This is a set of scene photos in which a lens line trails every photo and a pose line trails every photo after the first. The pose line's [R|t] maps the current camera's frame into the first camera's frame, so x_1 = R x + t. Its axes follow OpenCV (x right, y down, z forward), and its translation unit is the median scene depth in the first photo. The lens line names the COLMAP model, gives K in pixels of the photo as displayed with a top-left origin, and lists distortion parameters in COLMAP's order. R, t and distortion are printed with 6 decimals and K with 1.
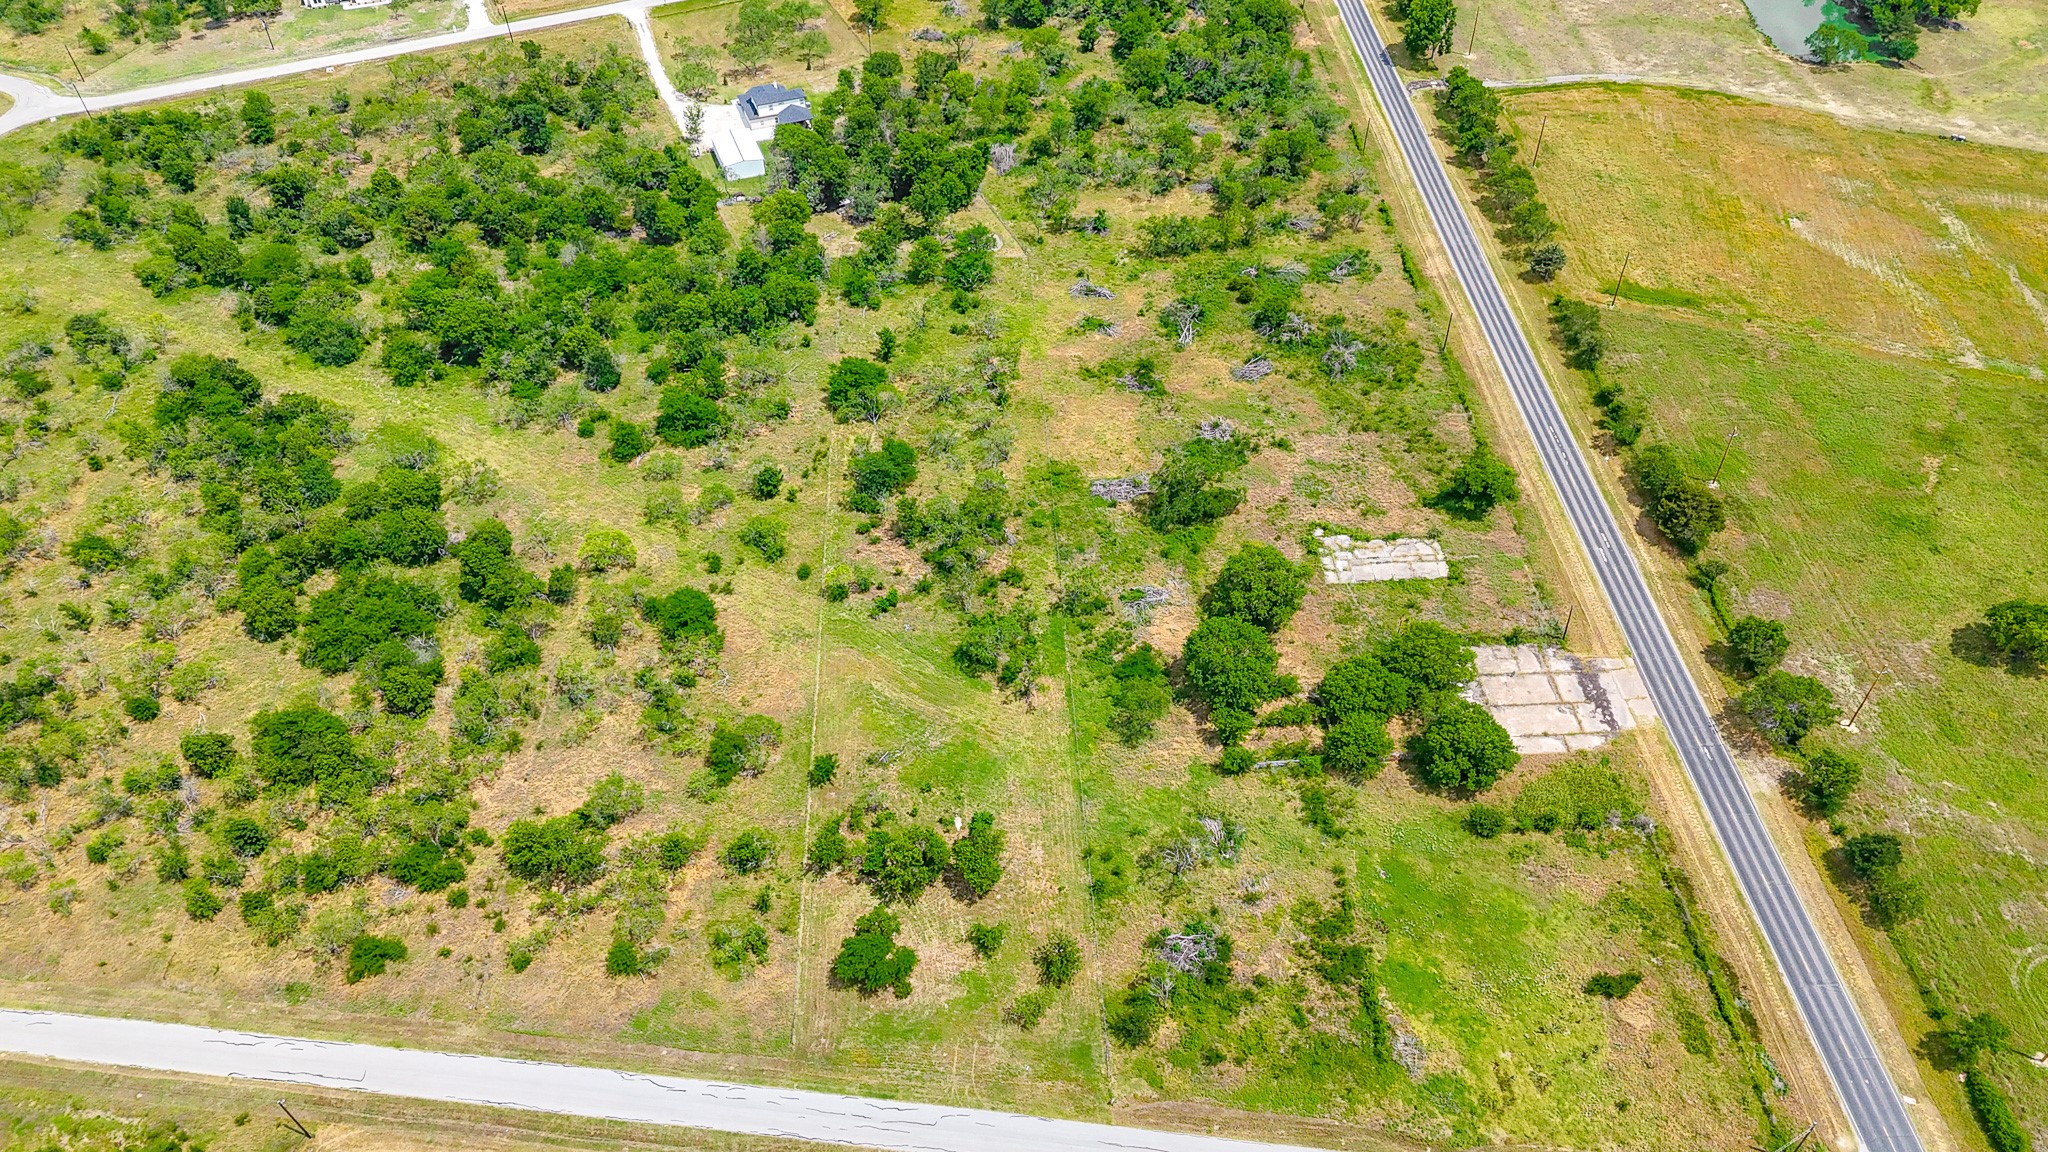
lens RADIAL K [[1505.7, 0, 1023.1], [0, 1505.7, 574.7], [0, 0, 1]] dist [0.067848, -0.060021]
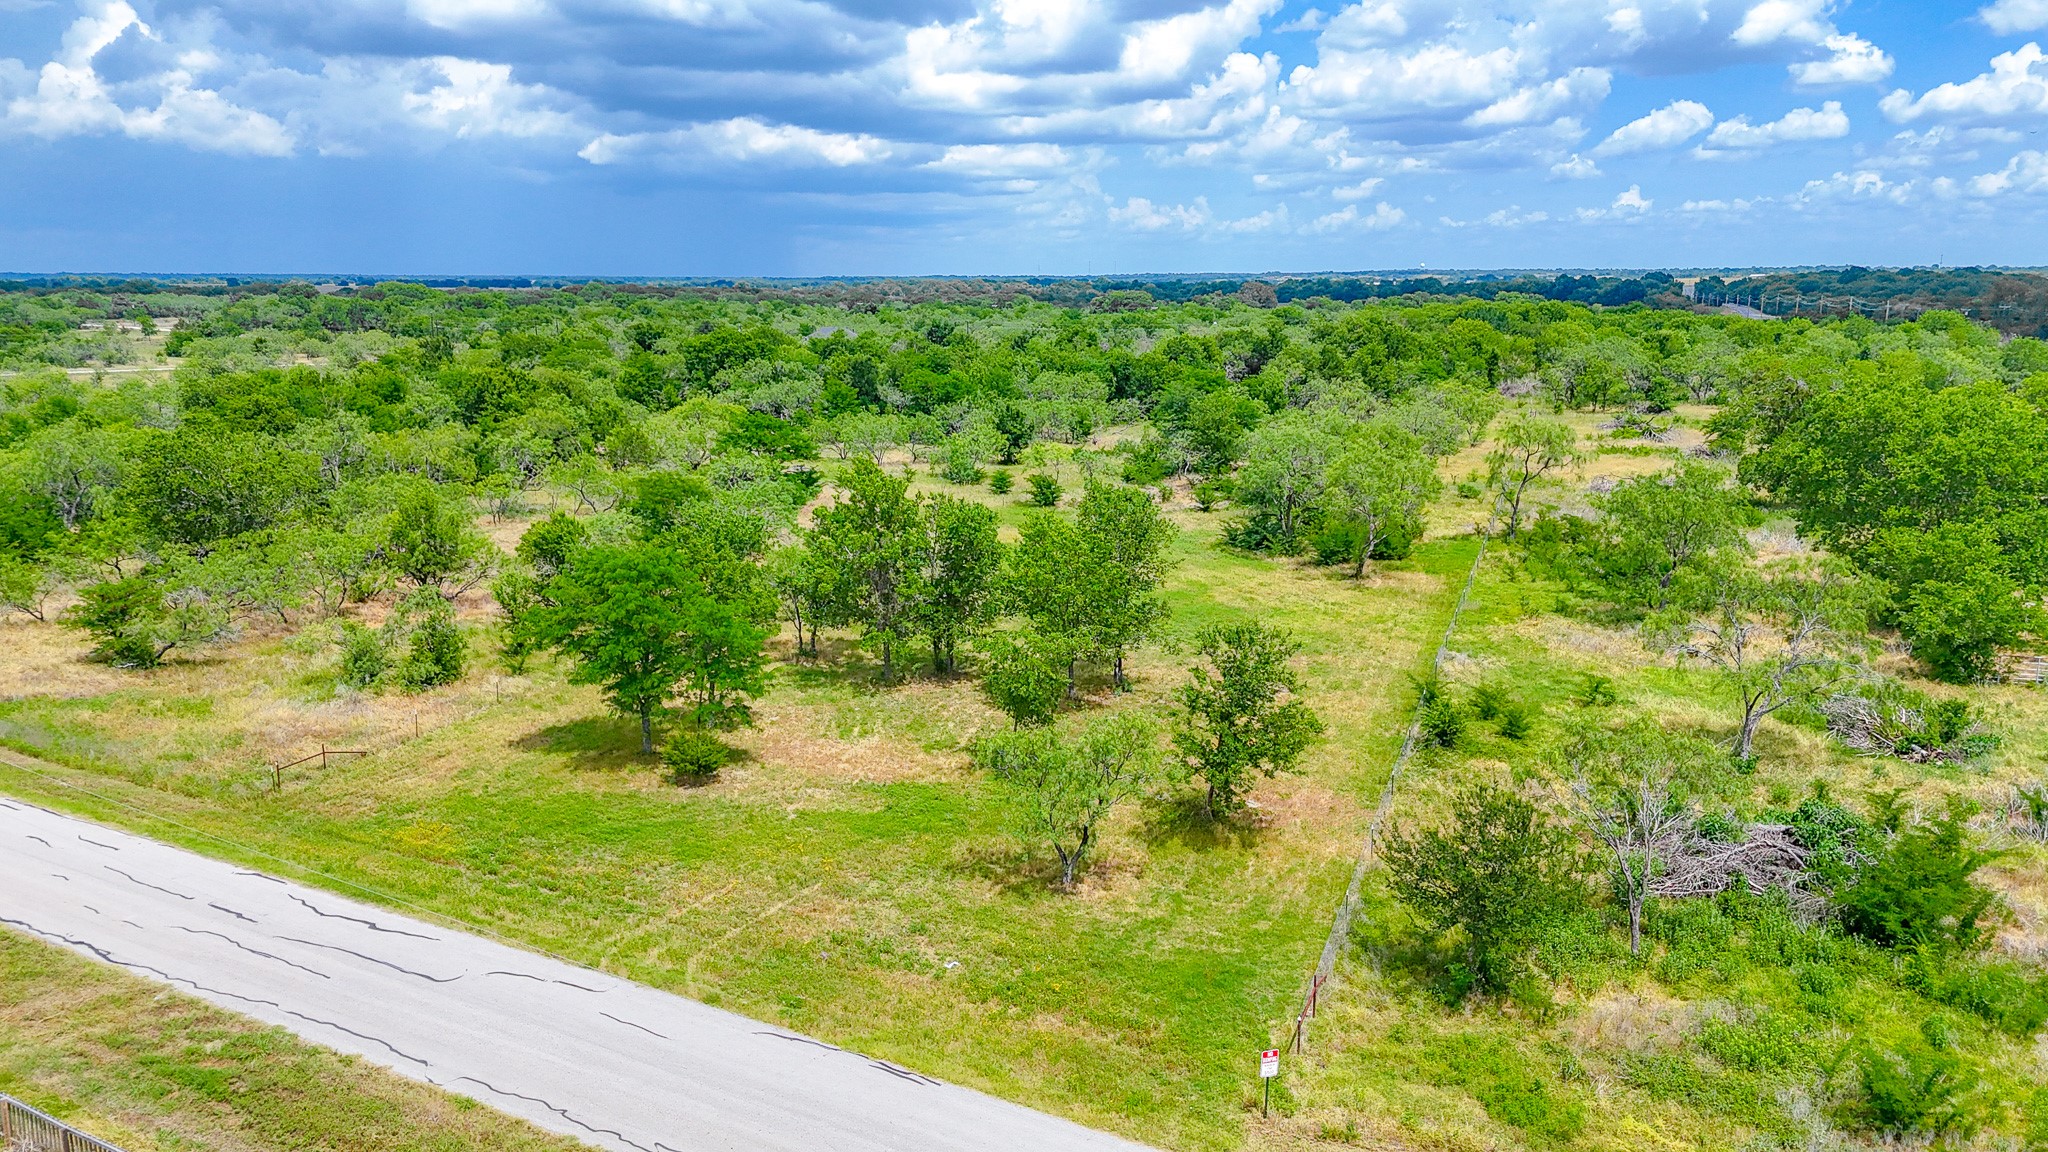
lens RADIAL K [[1505.7, 0, 1023.1], [0, 1505.7, 574.7], [0, 0, 1]] dist [0.067848, -0.060021]
pose [[0.919852, 0.094861, -0.380622, 0.080146], [-0.291353, 0.814920, -0.501017, 0.332507], [0.262649, 0.571757, 0.777244, 0.679478]]
